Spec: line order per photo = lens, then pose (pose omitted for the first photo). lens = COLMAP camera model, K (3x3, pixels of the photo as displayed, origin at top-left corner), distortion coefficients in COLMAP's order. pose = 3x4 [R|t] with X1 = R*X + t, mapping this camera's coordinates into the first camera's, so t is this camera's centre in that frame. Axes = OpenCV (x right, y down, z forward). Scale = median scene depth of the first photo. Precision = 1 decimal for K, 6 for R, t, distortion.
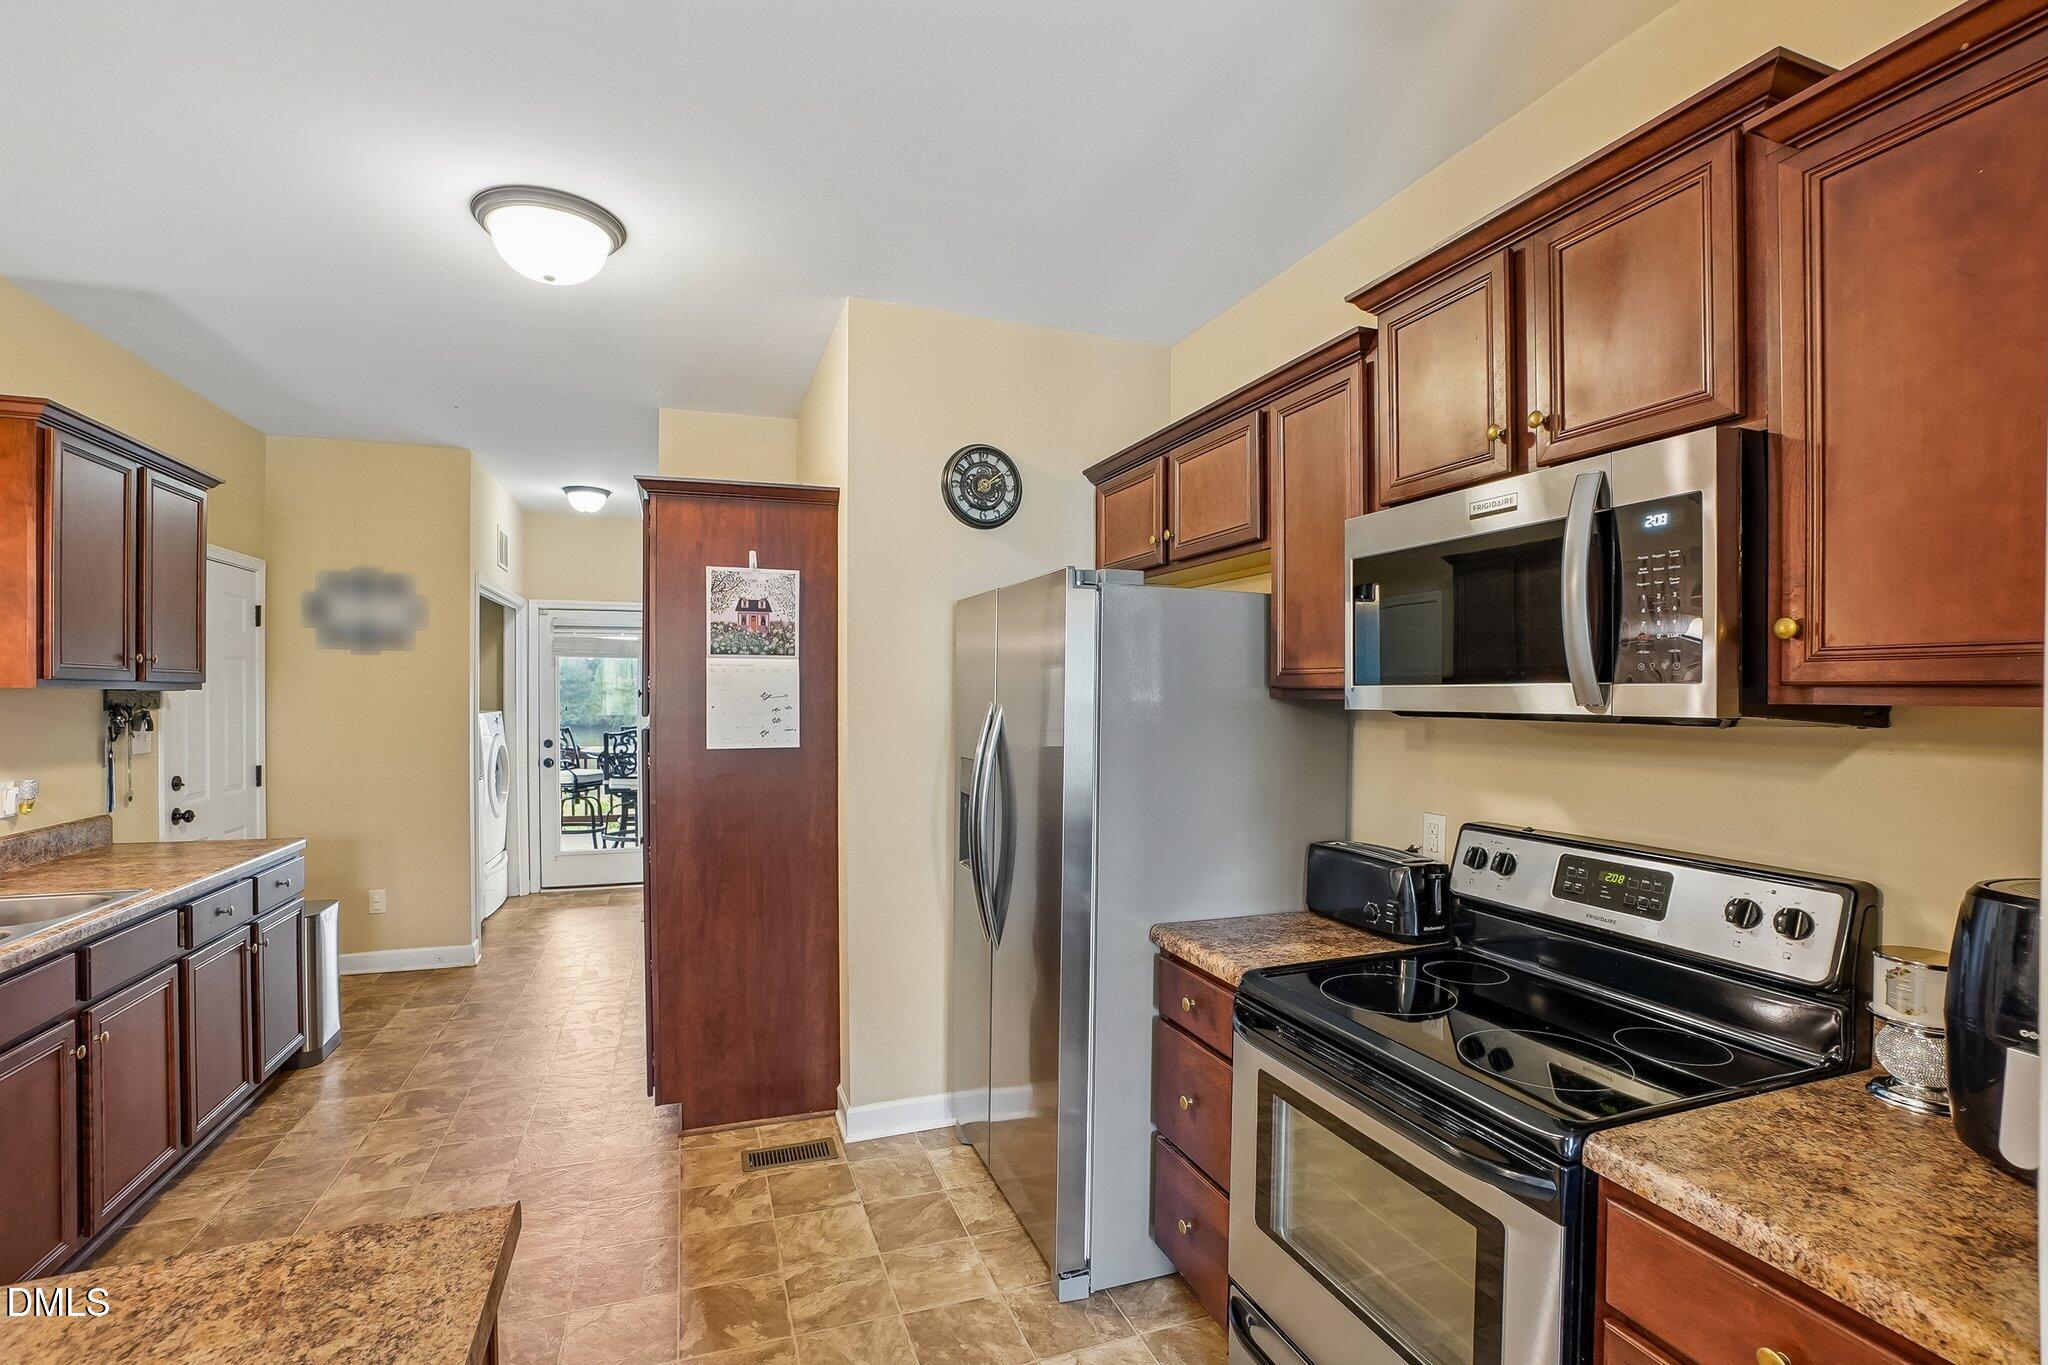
lens RADIAL K [[917.8, 0, 991.7], [0, 917.8, 707.8], [0, 0, 1]] dist [-0.043969, 0.014258]
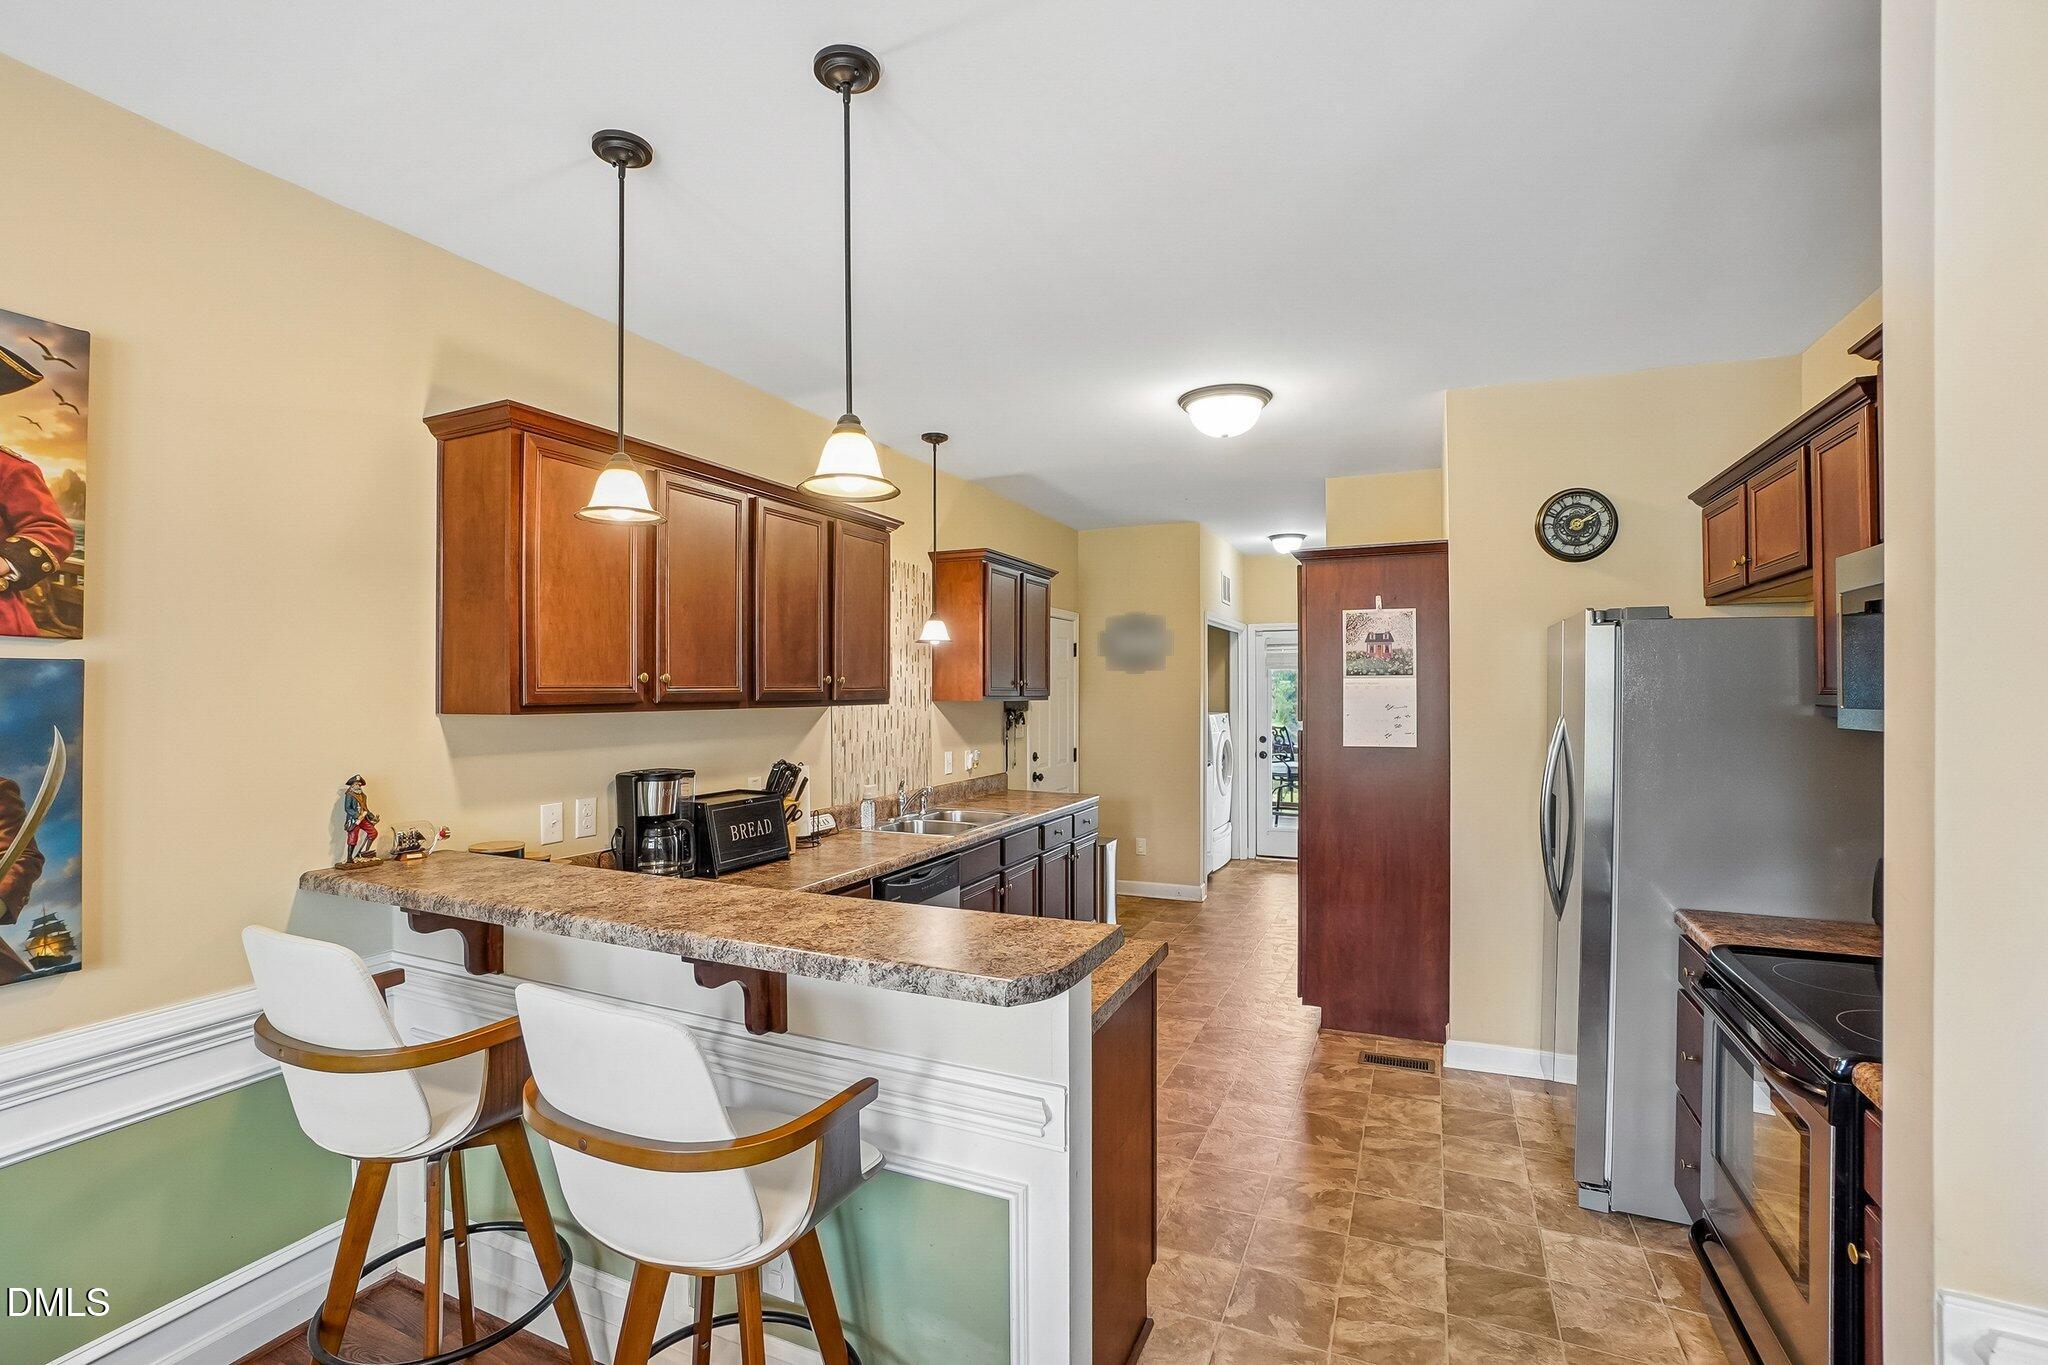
lens RADIAL K [[917.8, 0, 1024.5], [0, 917.8, 682.2], [0, 0, 1]] dist [-0.043969, 0.014258]
pose [[0.739008, -0.010439, -0.673616, 0.144656], [-0.007780, 0.999681, -0.024027, -0.007619], [0.673652, 0.022997, 0.738691, -0.181030]]
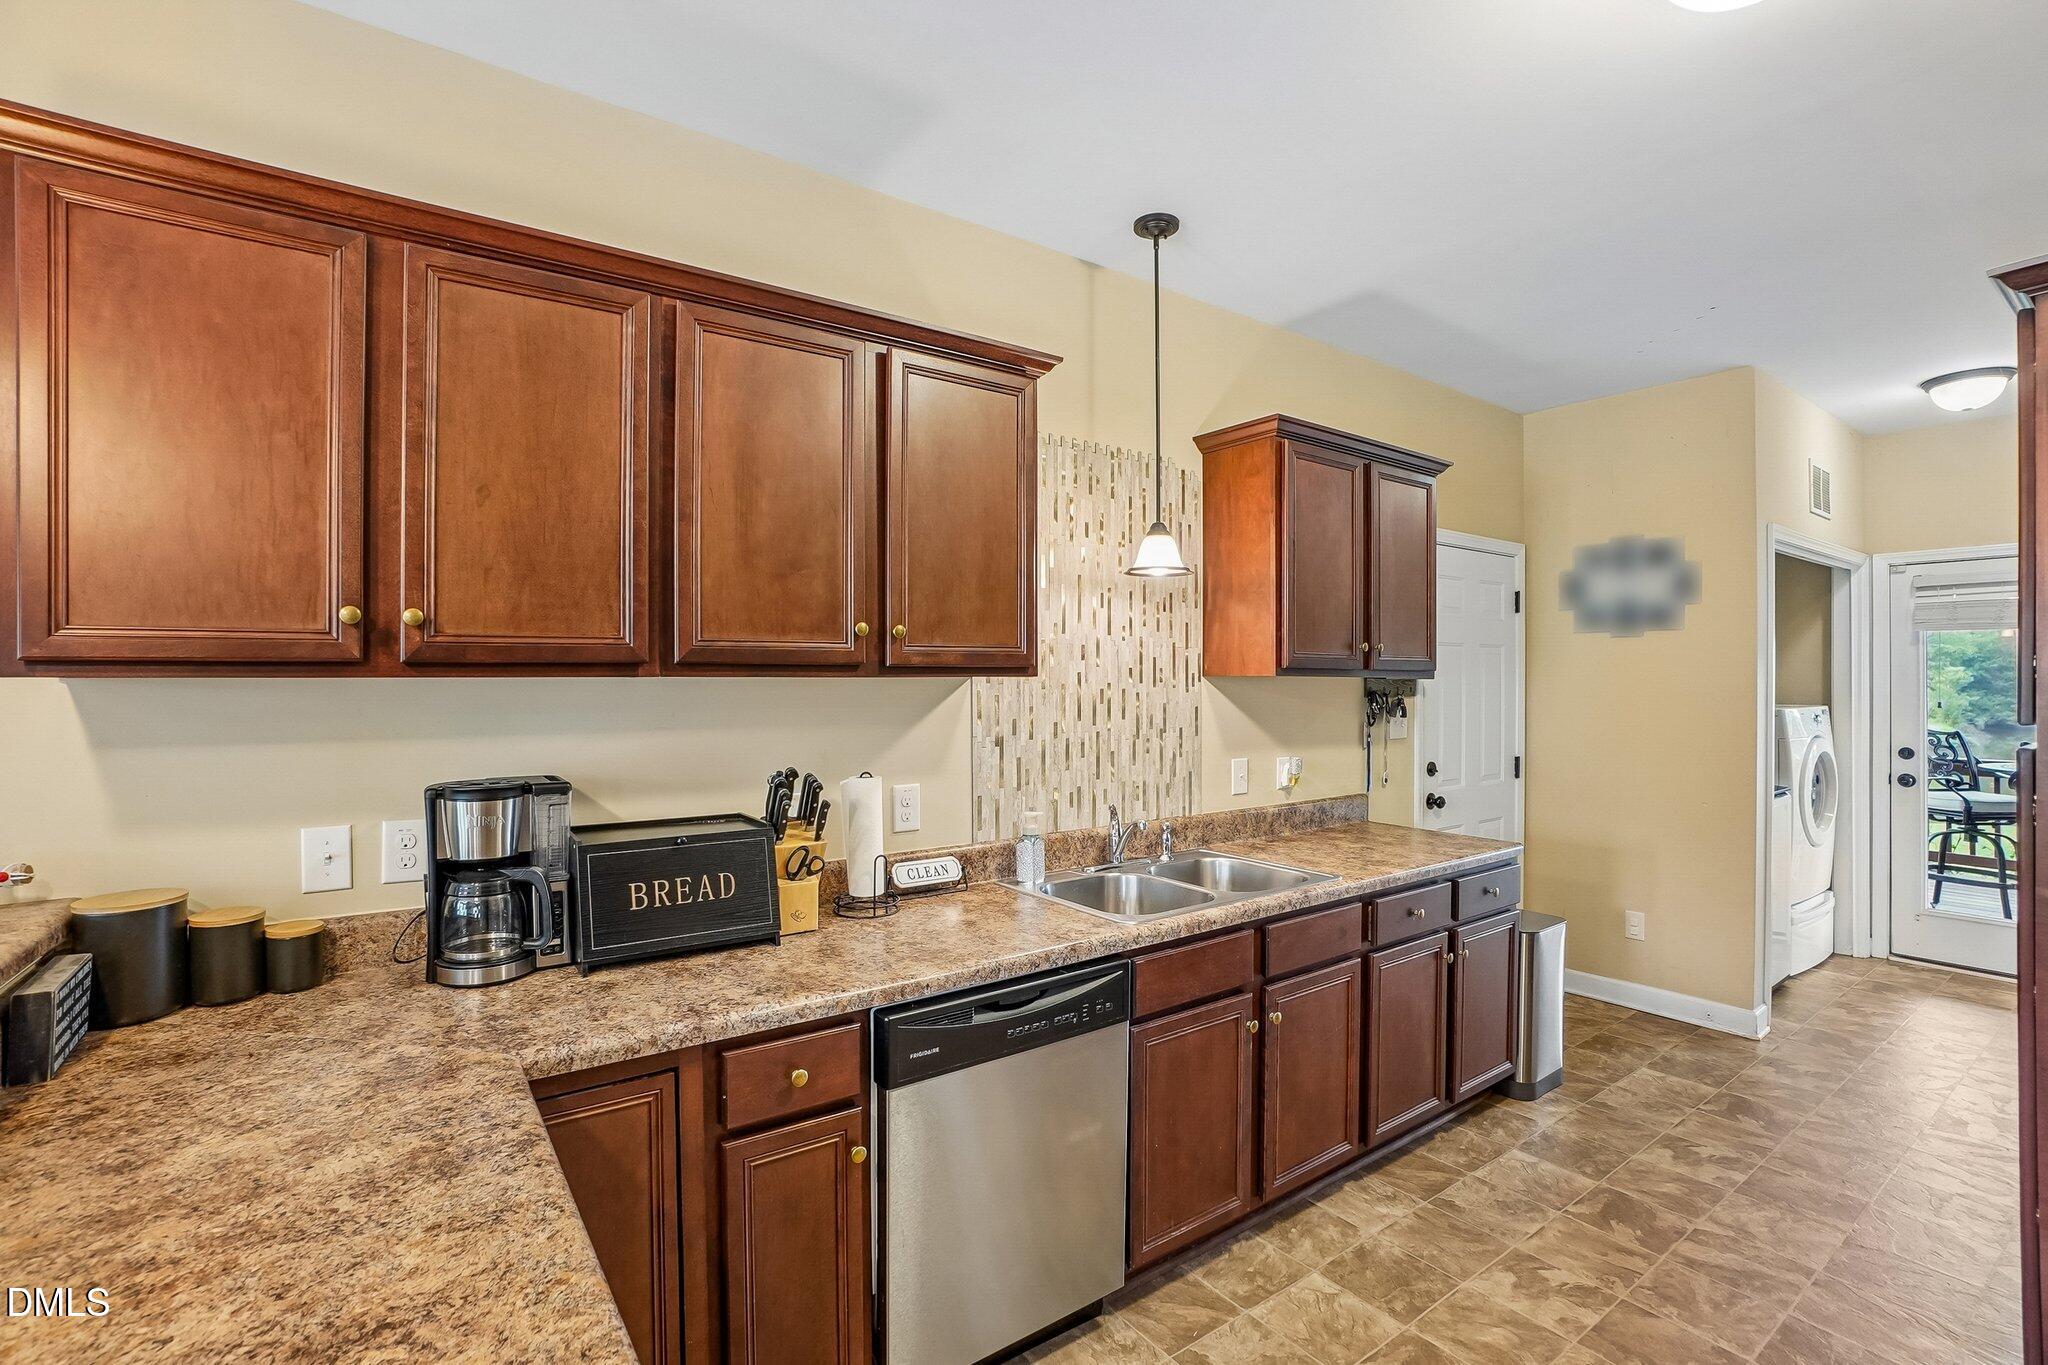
lens RADIAL K [[917.8, 0, 1020.4], [0, 917.8, 676.4], [0, 0, 1]] dist [-0.043969, 0.014258]
pose [[0.294588, -0.007071, -0.955598, -0.032495], [-0.016197, 0.999792, -0.012391, -0.000844], [0.955487, 0.019128, 0.294412, 0.168016]]
